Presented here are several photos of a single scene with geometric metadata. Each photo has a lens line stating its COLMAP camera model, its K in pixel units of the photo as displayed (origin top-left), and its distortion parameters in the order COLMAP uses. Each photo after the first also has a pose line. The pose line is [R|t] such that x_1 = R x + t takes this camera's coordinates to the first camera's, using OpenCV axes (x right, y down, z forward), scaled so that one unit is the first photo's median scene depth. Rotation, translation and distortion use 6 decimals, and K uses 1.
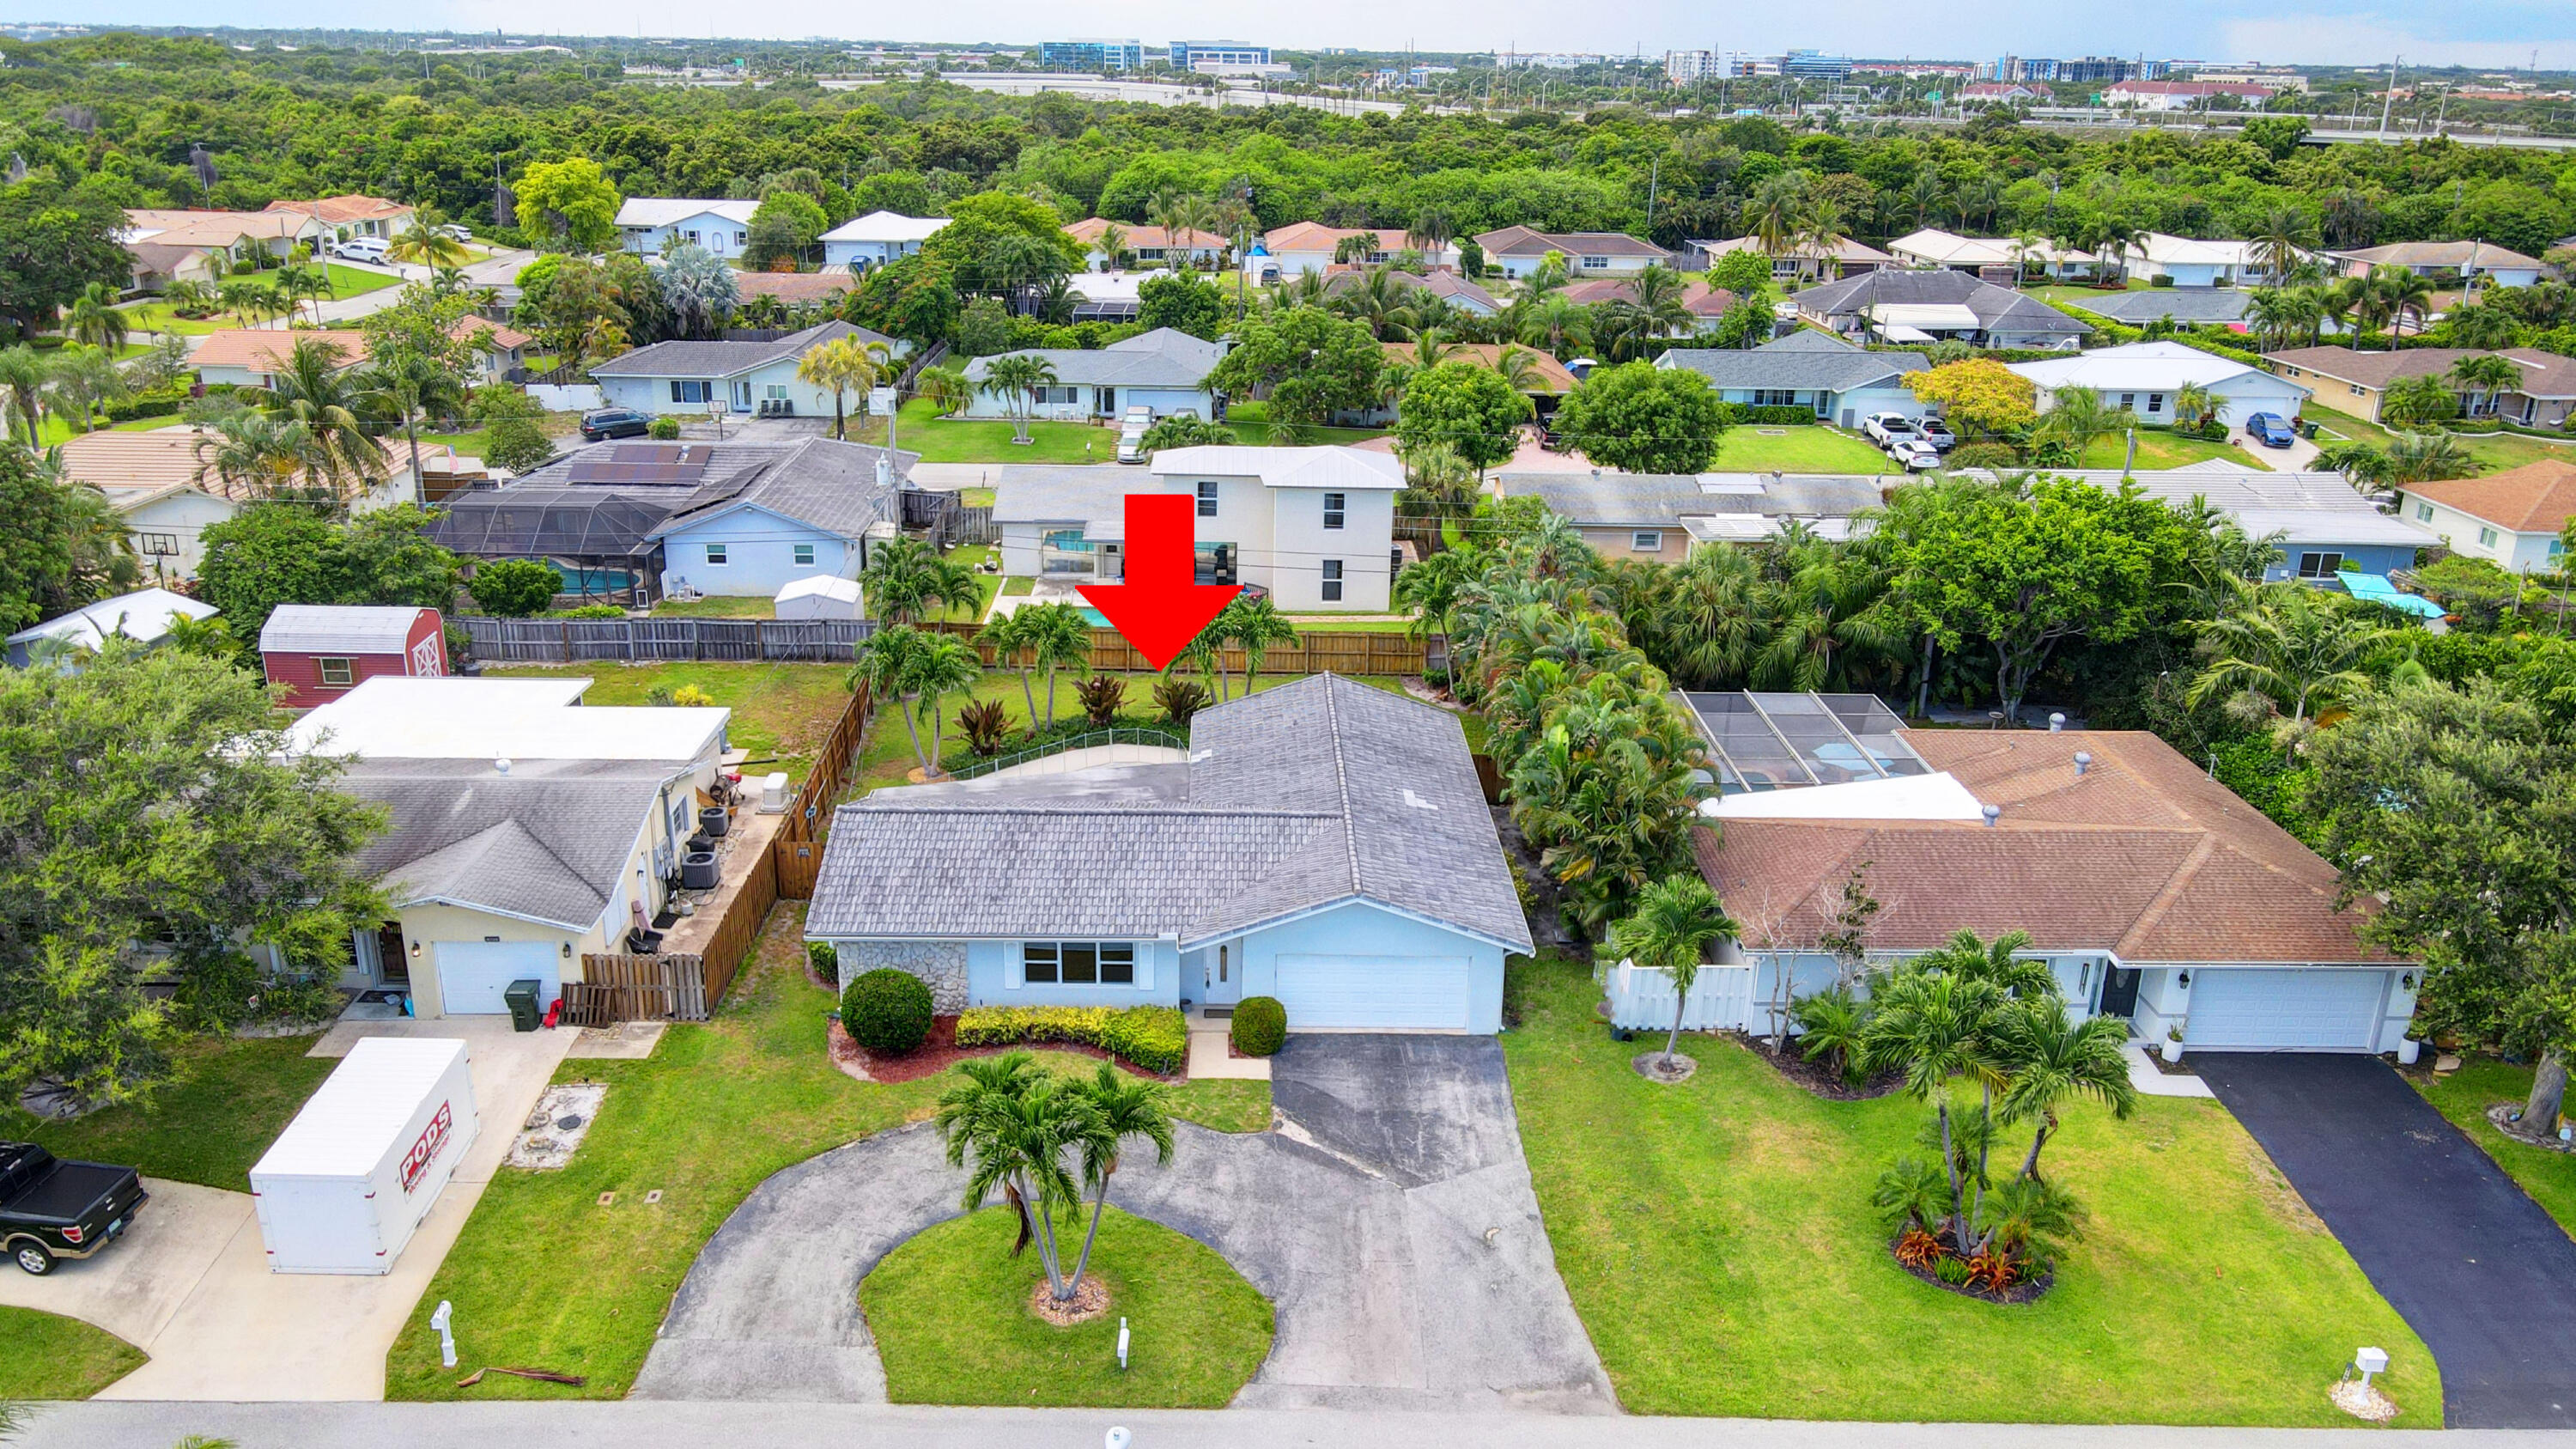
lens RADIAL K [[1920.8, 0, 1288.0], [0, 1920.8, 724.5], [0, 0, 1]] dist [-0.003487, 0.038845]
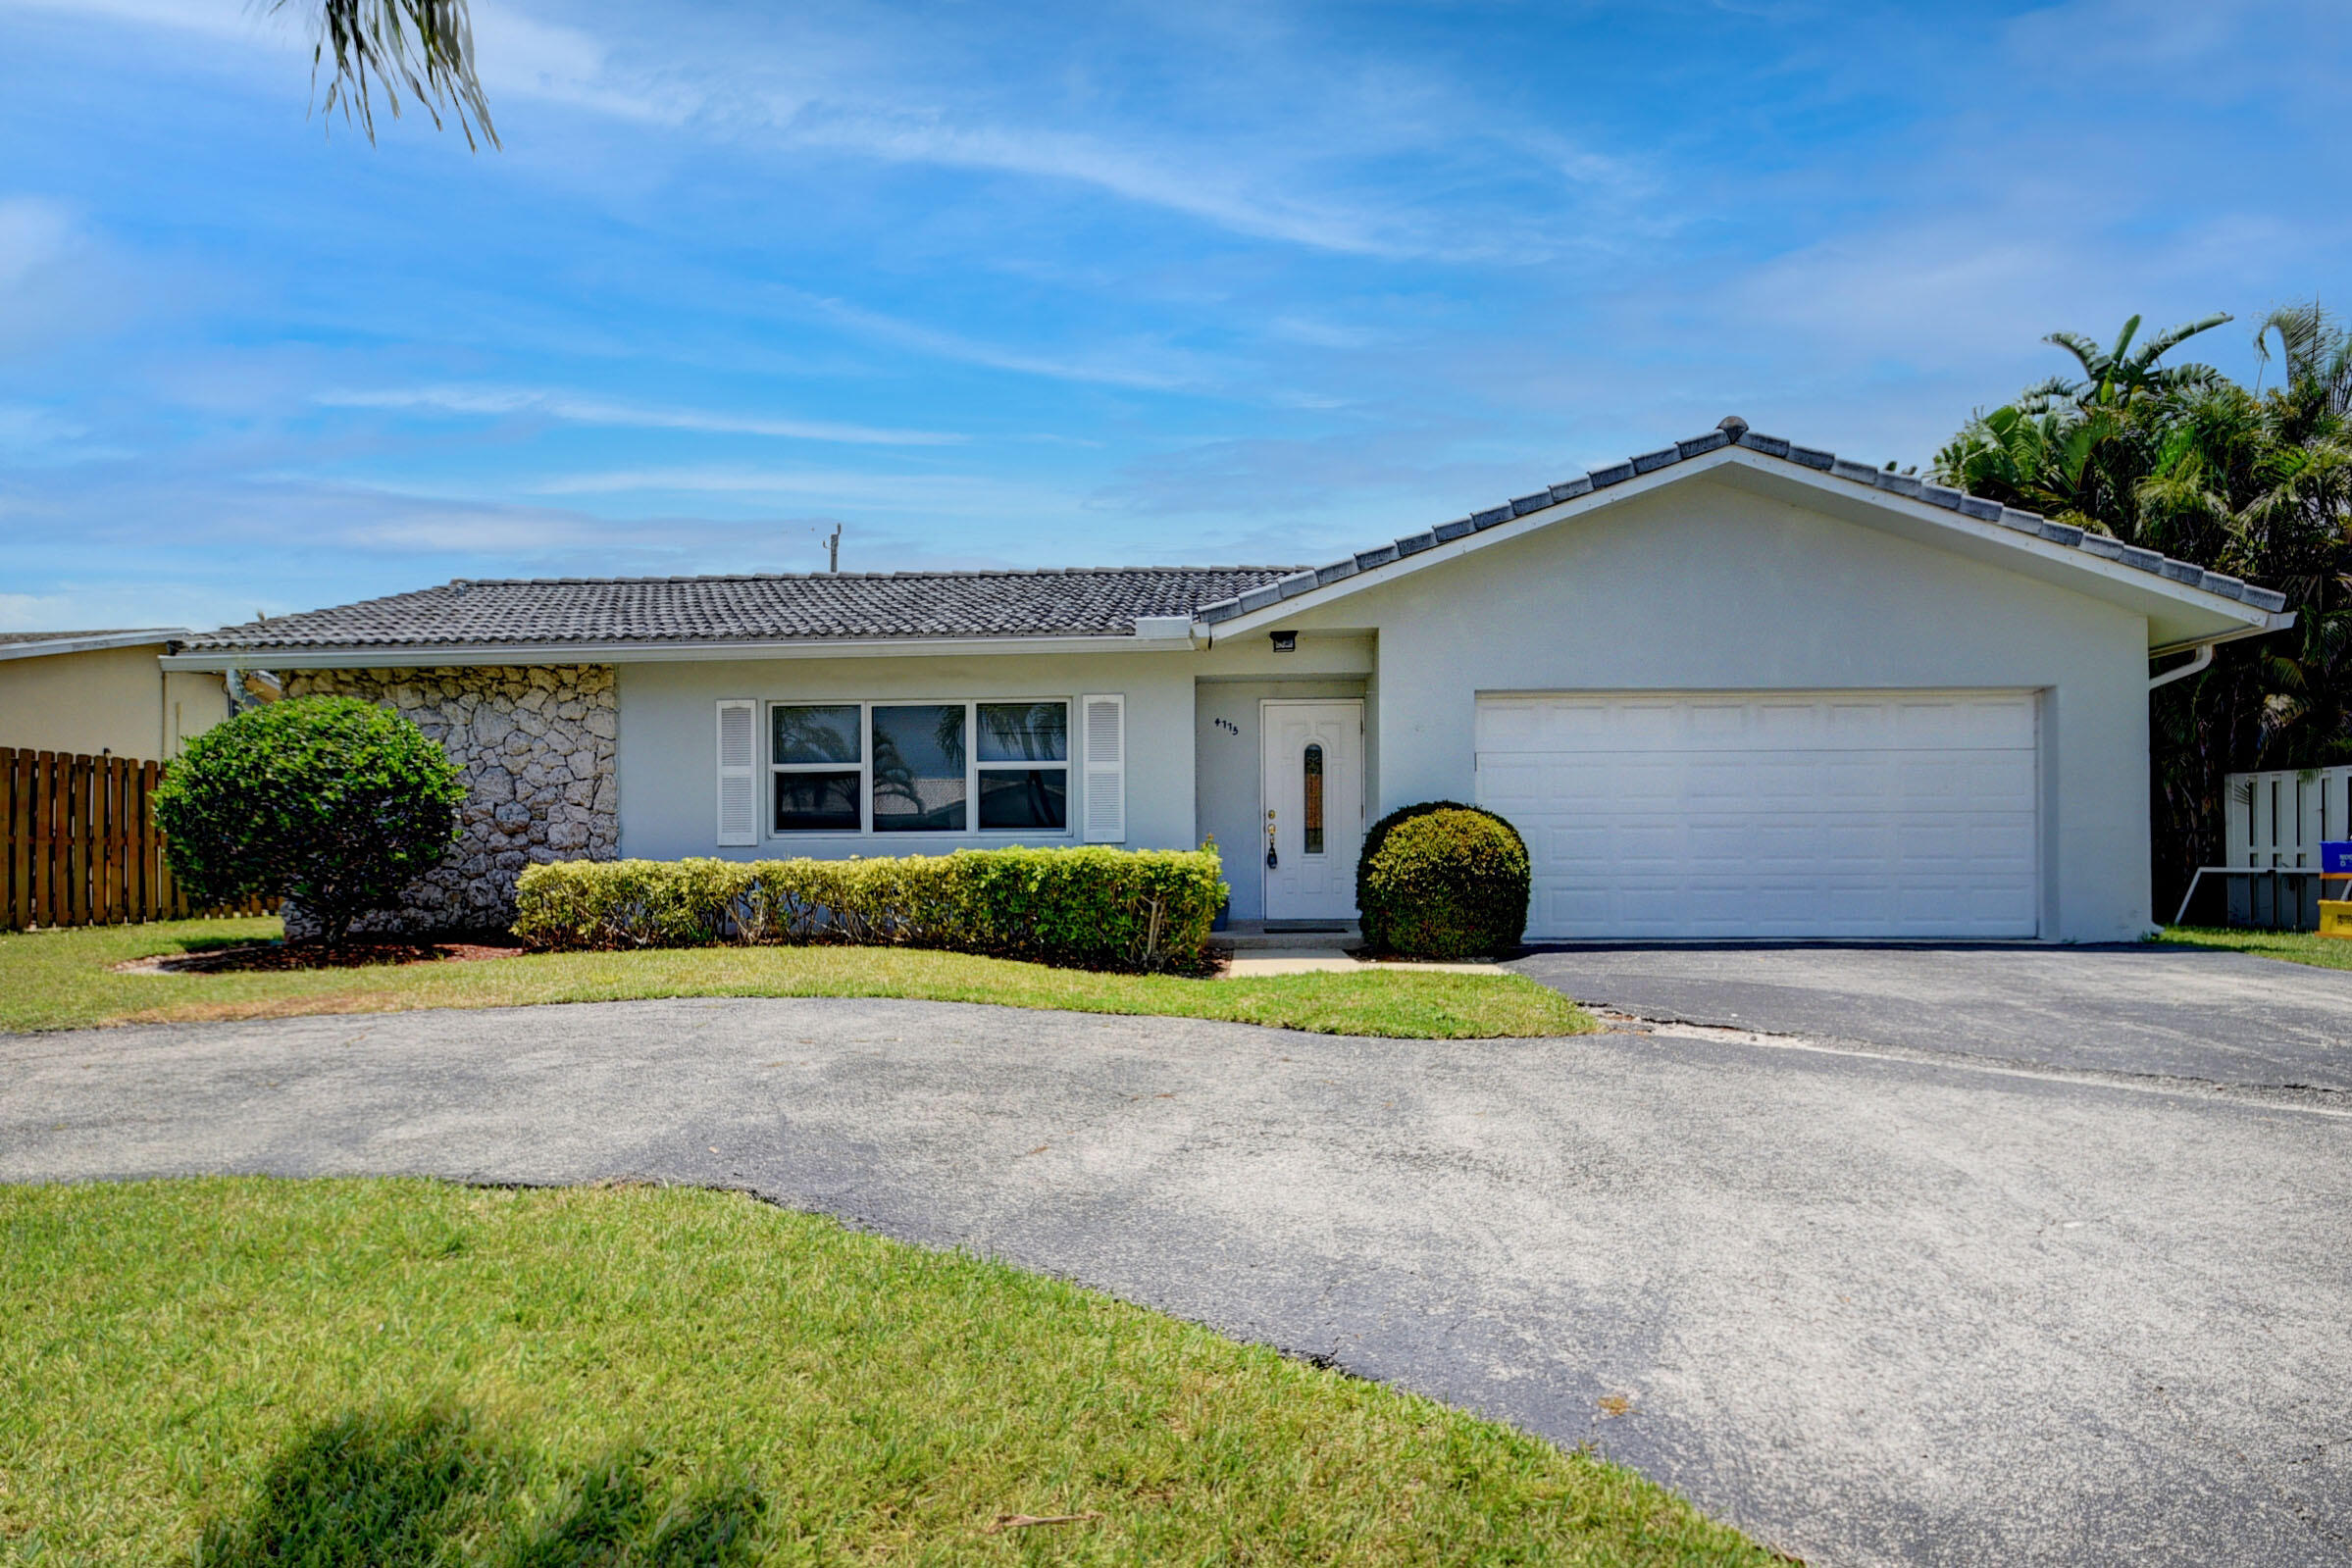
lens RADIAL K [[1293.9, 0, 1169.4], [0, 1293.9, 867.8], [0, 0, 1]] dist [-0.019114, 0.001046]
pose [[0.997753, -0.026257, -0.061645, -0.037544], [0.004233, 0.942886, -0.333089, 0.178228], [0.066870, 0.332080, 0.940878, 0.621568]]
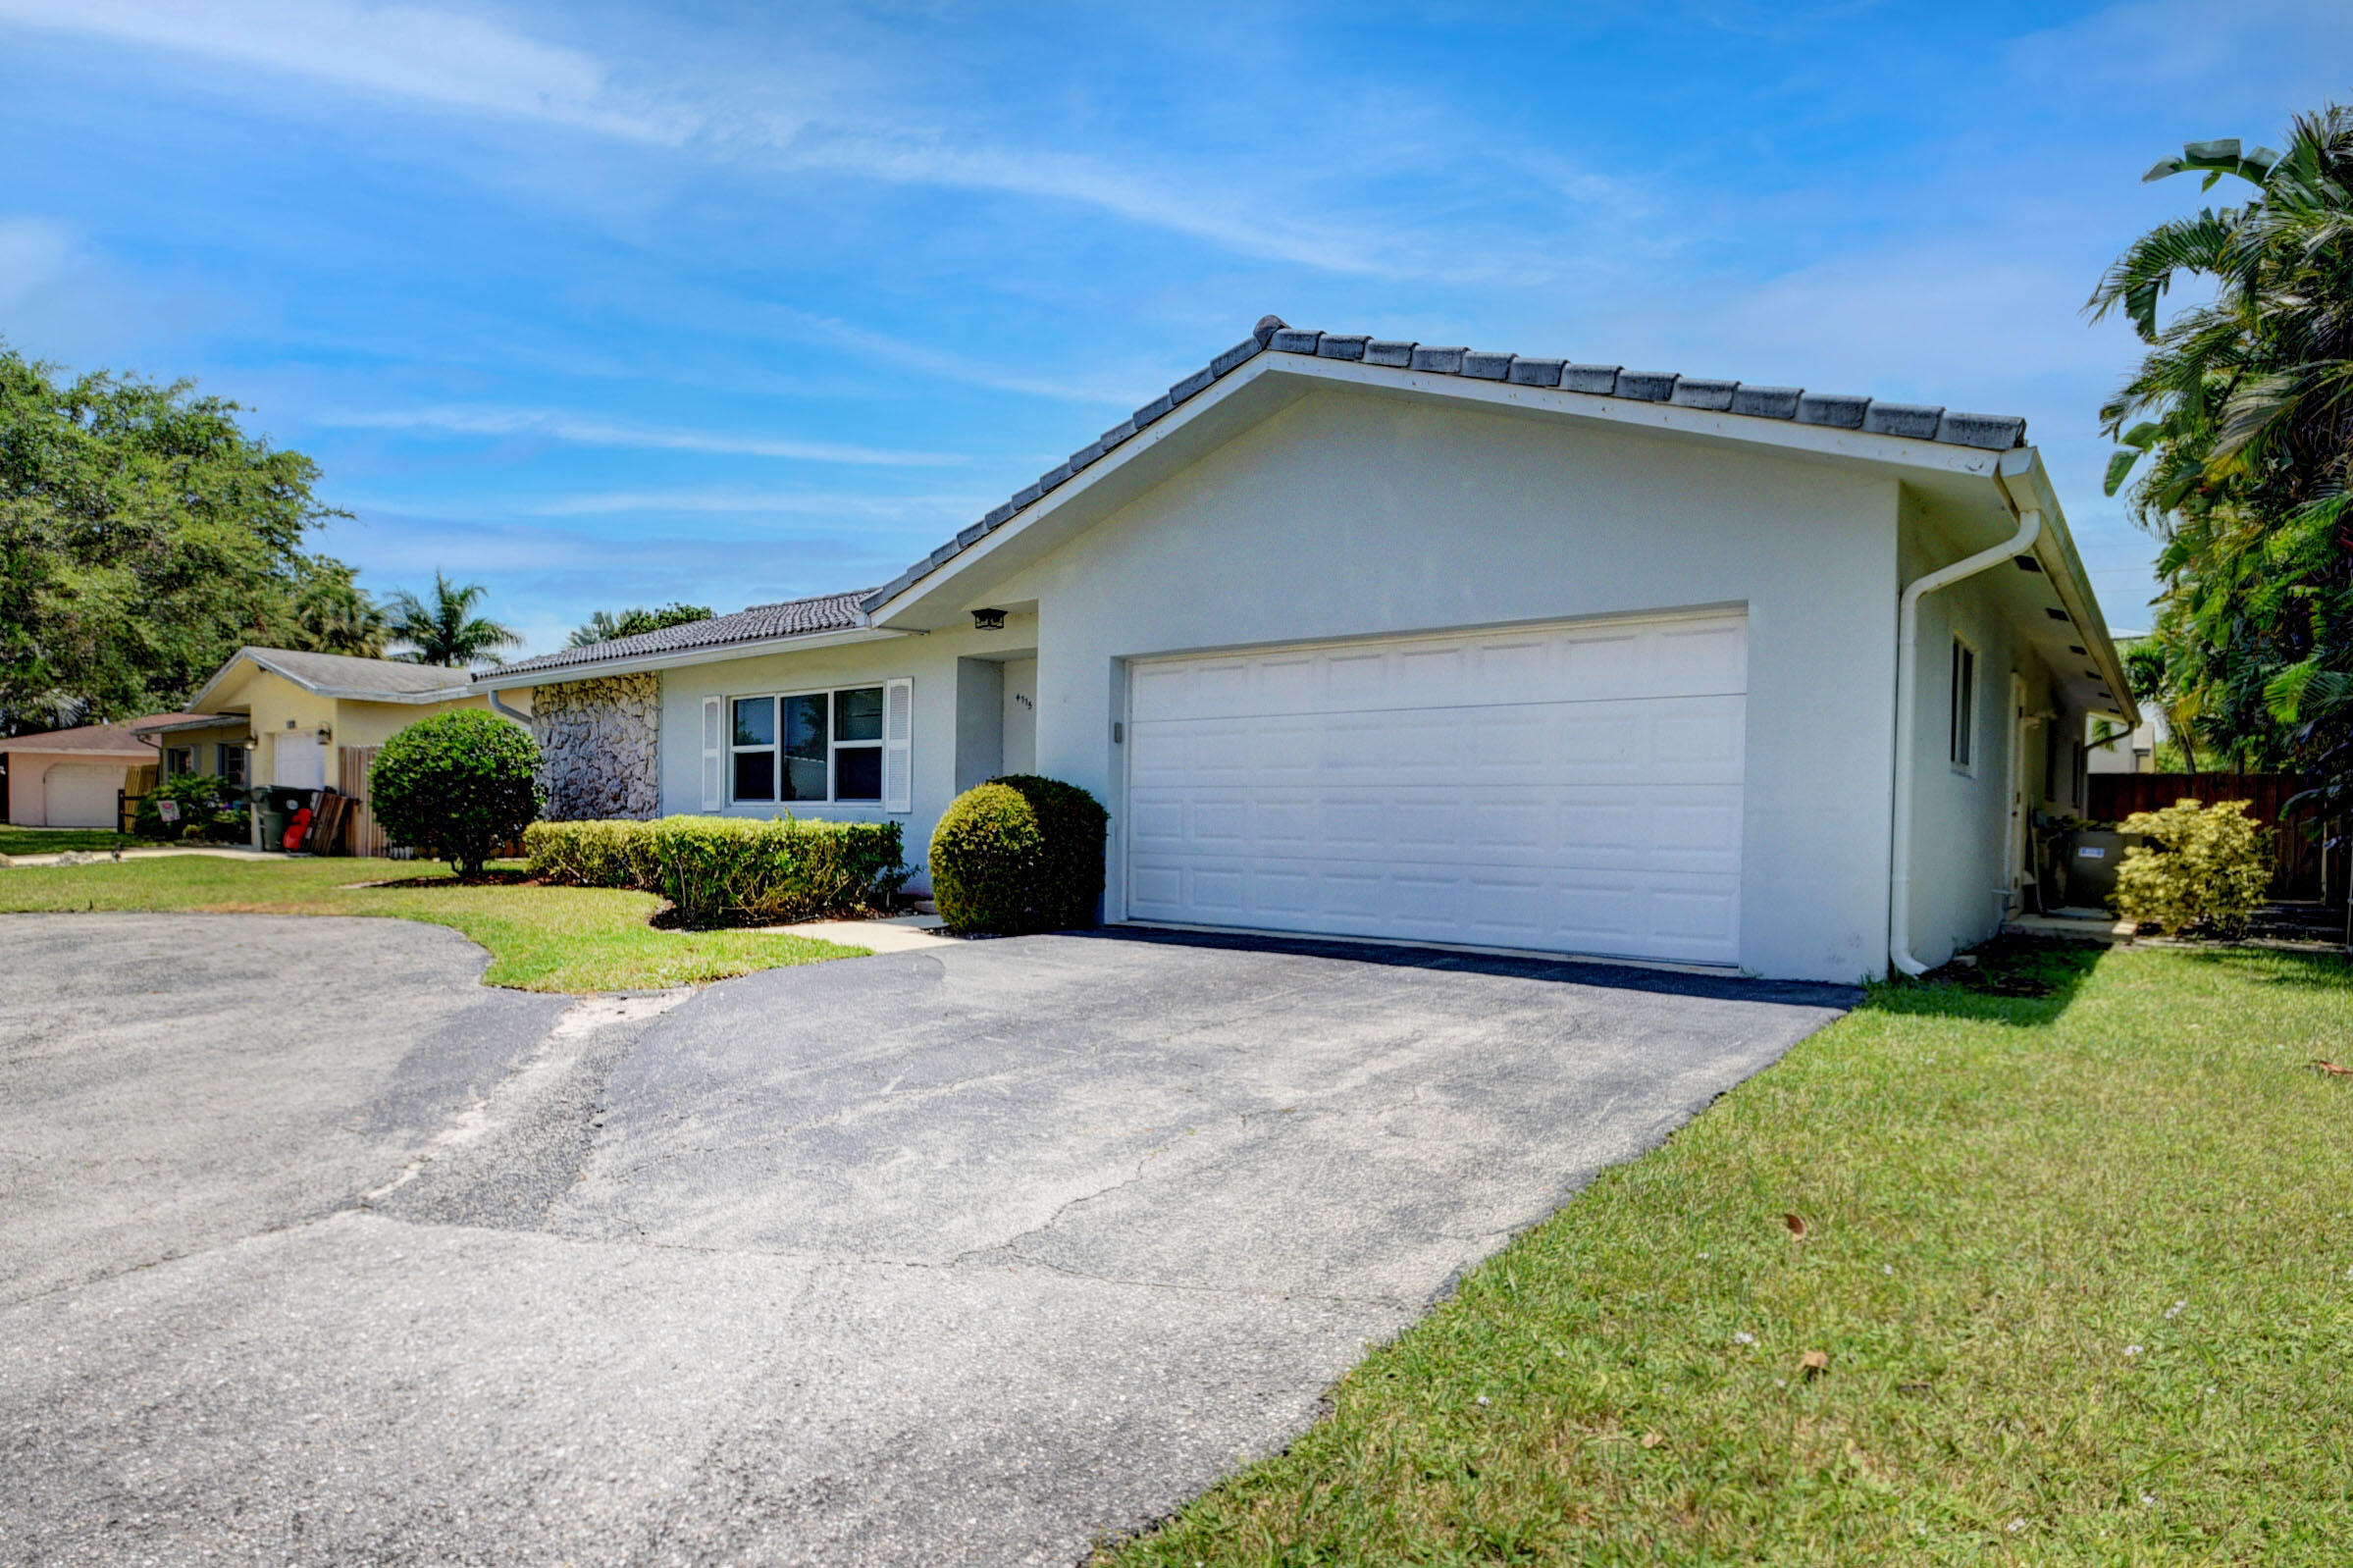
lens RADIAL K [[1294.6, 0, 1169.9], [0, 1294.6, 867.9], [0, 0, 1]] dist [-0.019114, 0.001046]
pose [[0.767182, 0.012683, -0.641304, 0.112587], [-0.214391, 0.947374, -0.237736, 0.160376], [0.604540, 0.319876, 0.729528, 0.674934]]
